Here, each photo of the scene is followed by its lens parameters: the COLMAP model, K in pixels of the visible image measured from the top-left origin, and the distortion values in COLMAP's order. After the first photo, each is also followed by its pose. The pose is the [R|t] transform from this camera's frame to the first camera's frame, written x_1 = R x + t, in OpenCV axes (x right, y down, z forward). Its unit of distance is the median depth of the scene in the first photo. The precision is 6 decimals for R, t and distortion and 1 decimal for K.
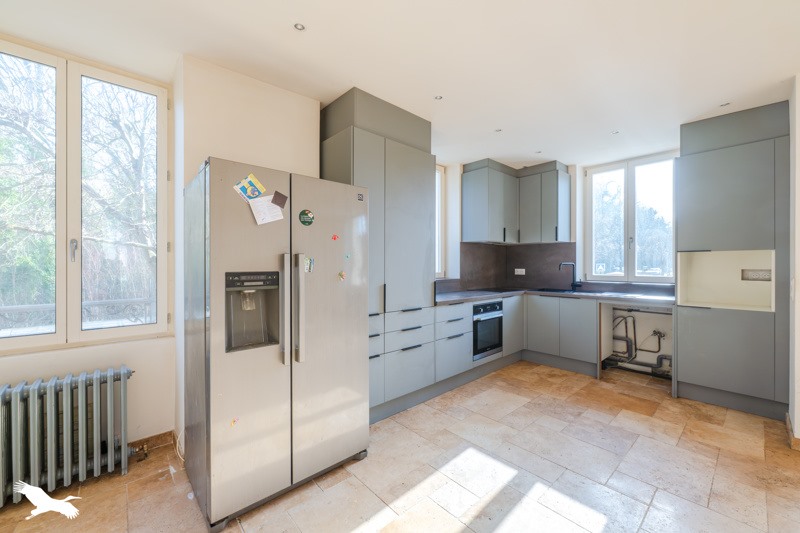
lens RADIAL K [[313.5, 0, 400.0], [0, 313.5, 266.5], [0, 0, 1]] dist [0.000944, 0.000026]
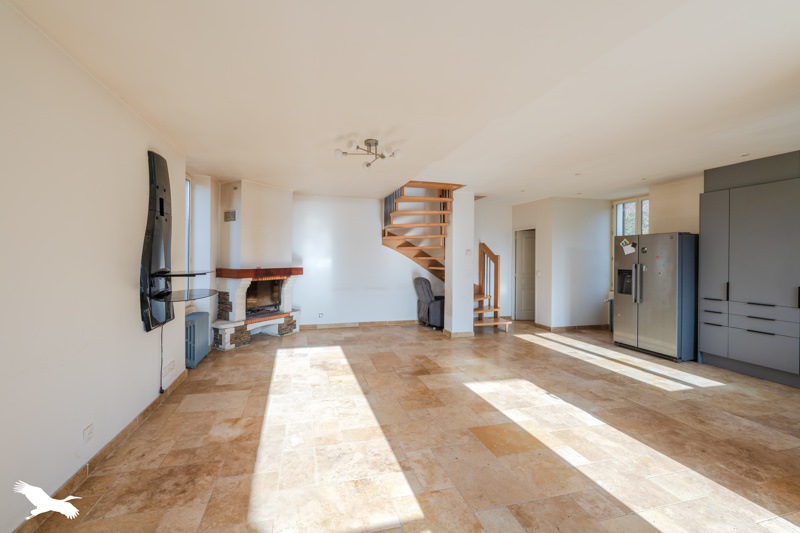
lens RADIAL K [[334.8, 0, 374.0], [0, 334.8, 257.9], [0, 0, 1]] dist [0.000226, -0.000038]
pose [[-0.482764, -0.000633, -0.875750, 1.644616], [-0.009955, 0.999939, 0.004765, -0.040431], [0.875694, 0.011019, -0.482741, 0.183339]]
